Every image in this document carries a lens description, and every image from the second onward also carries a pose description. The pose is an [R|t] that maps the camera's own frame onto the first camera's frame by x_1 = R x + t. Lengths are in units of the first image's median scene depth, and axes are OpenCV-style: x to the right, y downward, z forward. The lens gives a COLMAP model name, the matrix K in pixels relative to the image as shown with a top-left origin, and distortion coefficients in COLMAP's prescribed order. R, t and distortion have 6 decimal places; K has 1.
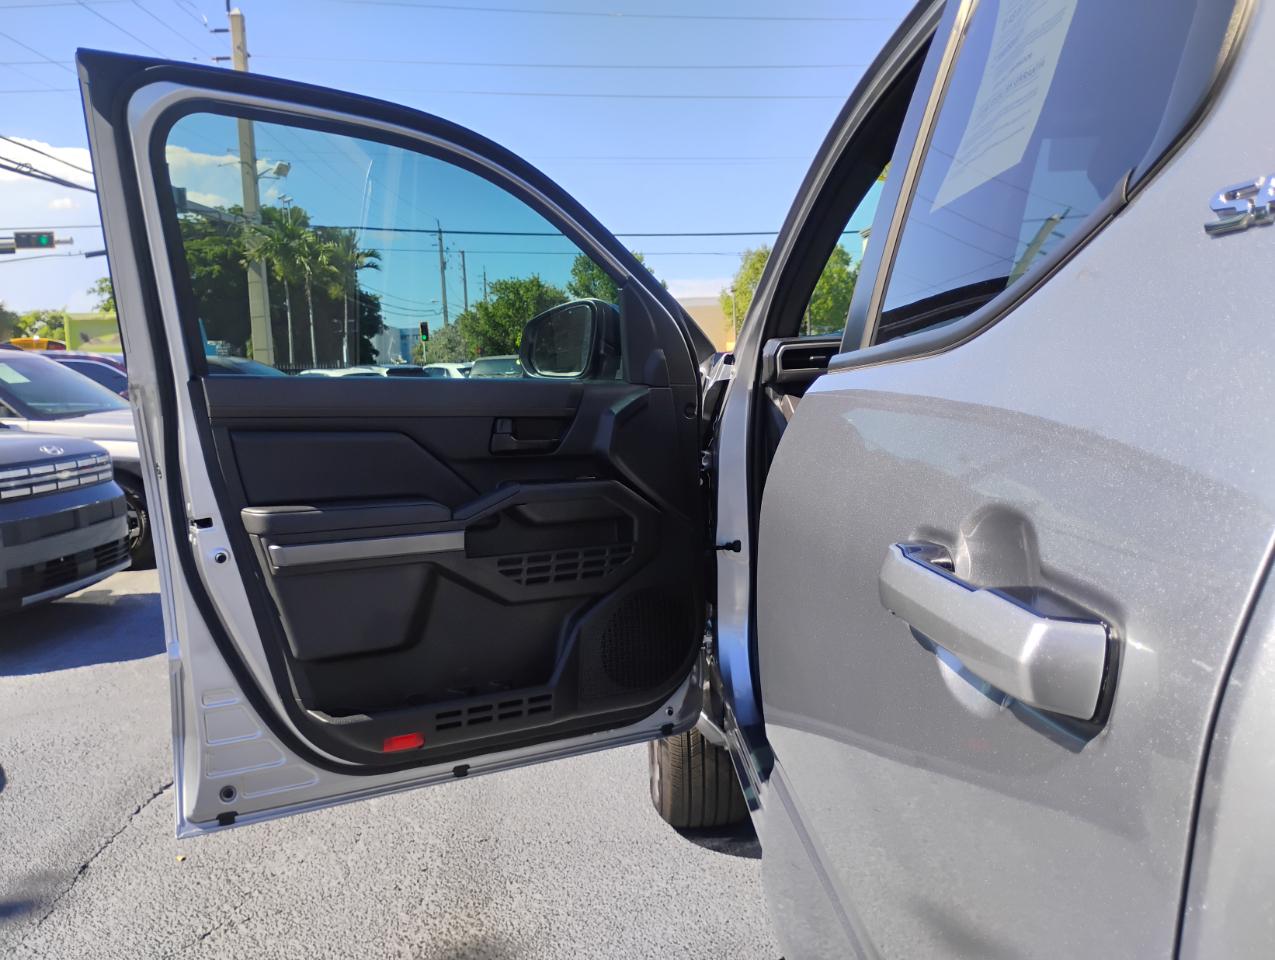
lens RADIAL K [[1059.3, 0, 637.3], [0, 1059.3, 475.8], [0, 0, 1]] dist [0.054528, -0.066257]
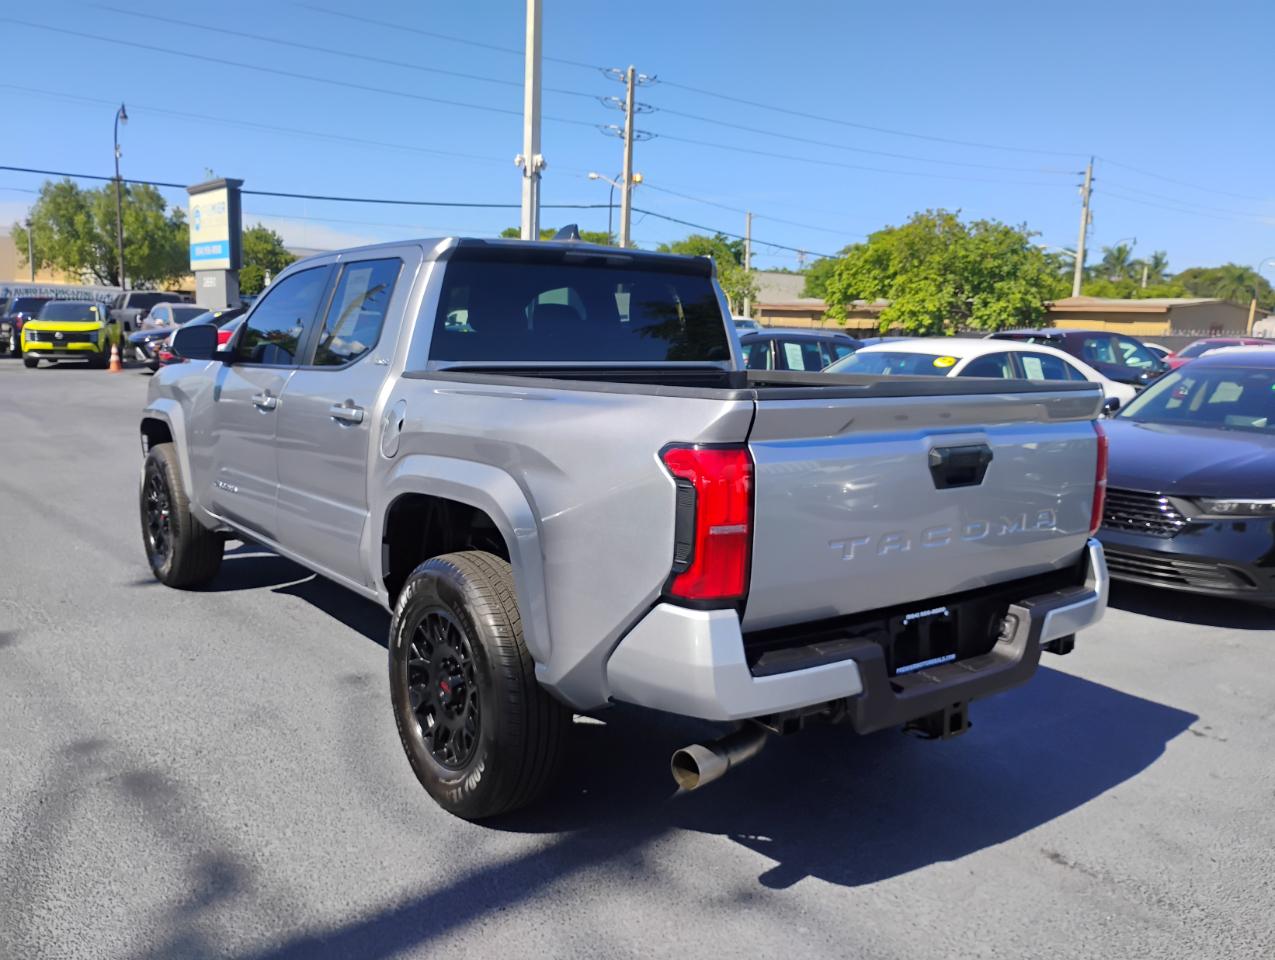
lens RADIAL K [[1059.4, 0, 645.0], [0, 1059.4, 467.7], [0, 0, 1]] dist [0.055362, -0.084228]
pose [[0.811796, -0.011587, 0.583826, -0.359647], [-0.006575, 0.999558, 0.028980, 0.043512], [-0.583904, -0.027365, 0.811362, -0.962282]]
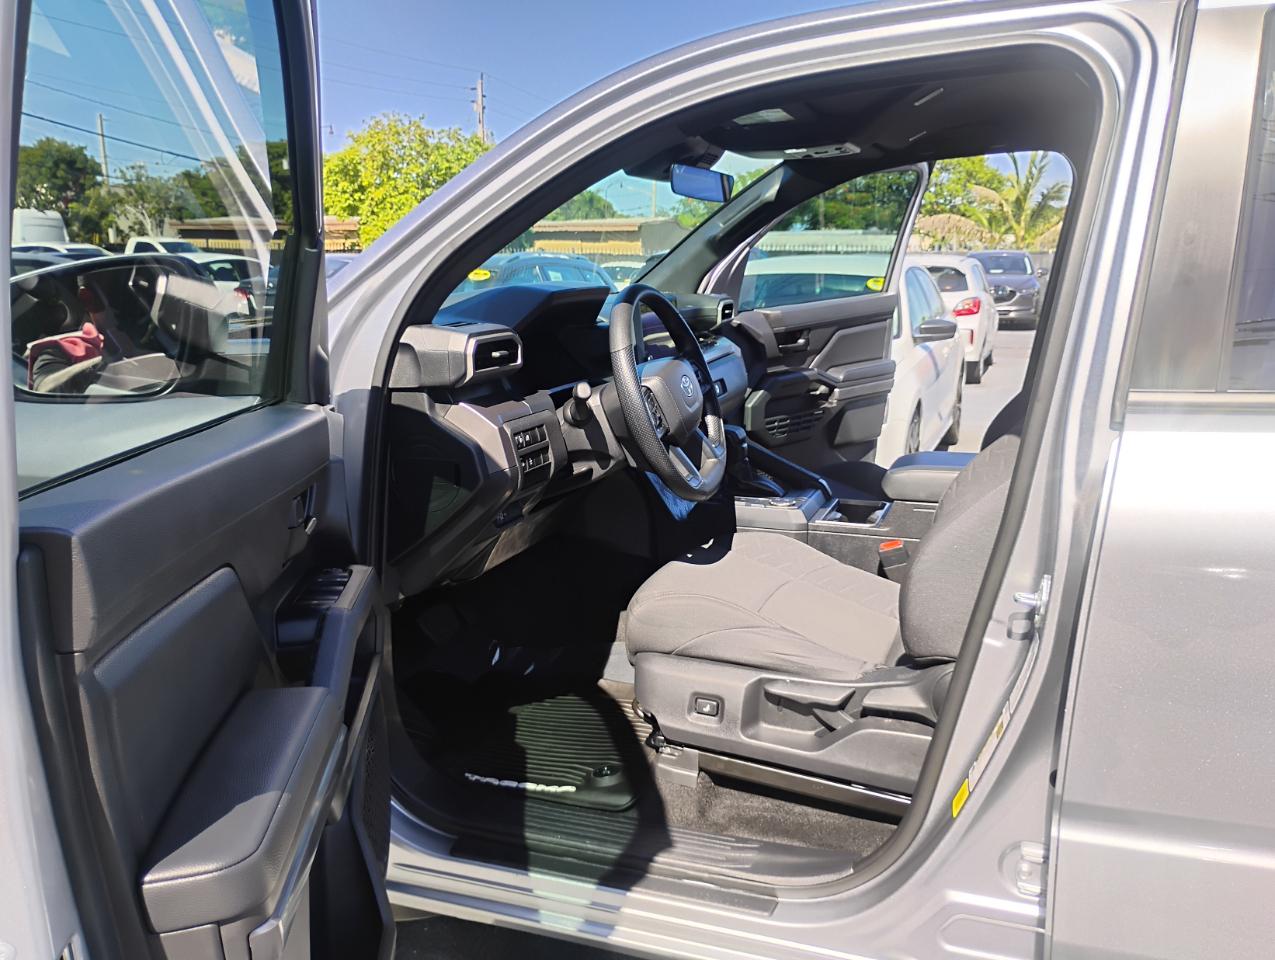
lens RADIAL K [[1073.5, 0, 643.4], [0, 1073.5, 475.0], [0, 0, 1]] dist [0.031159, -0.008710]
pose [[0.370992, -0.141658, 0.917768, -0.331072], [0.072250, 0.989704, 0.123556, -0.071309], [-0.925821, 0.020471, 0.377407, 0.383828]]
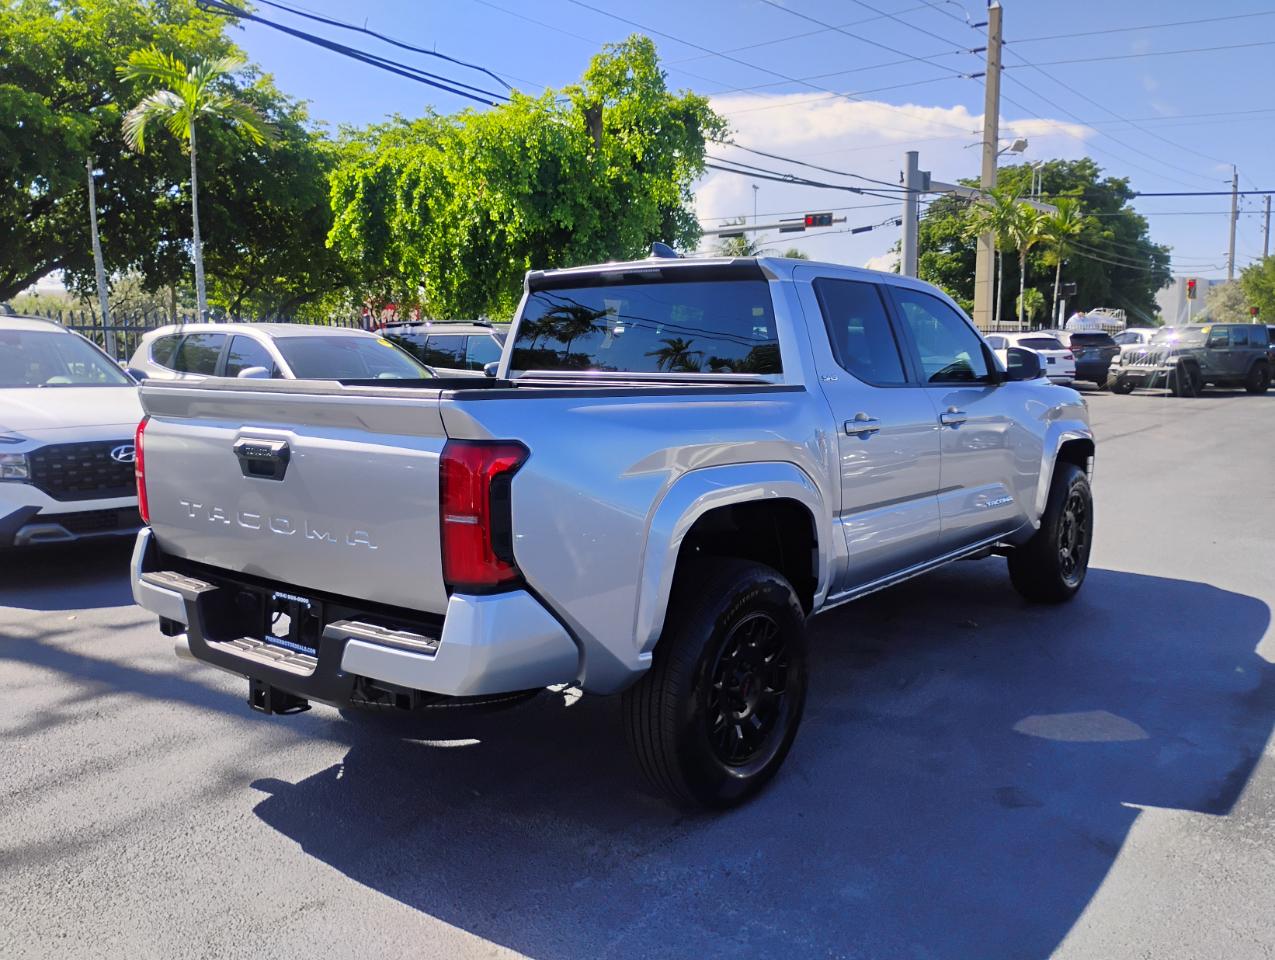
lens RADIAL K [[1067.1, 0, 644.2], [0, 1067.1, 469.4], [0, 0, 1]] dist [0.069665, -0.100869]
pose [[0.761092, 0.114456, -0.638466, 1.191147], [-0.089774, 0.993423, 0.071071, -0.020874], [0.642402, 0.003226, 0.766361, -0.914414]]
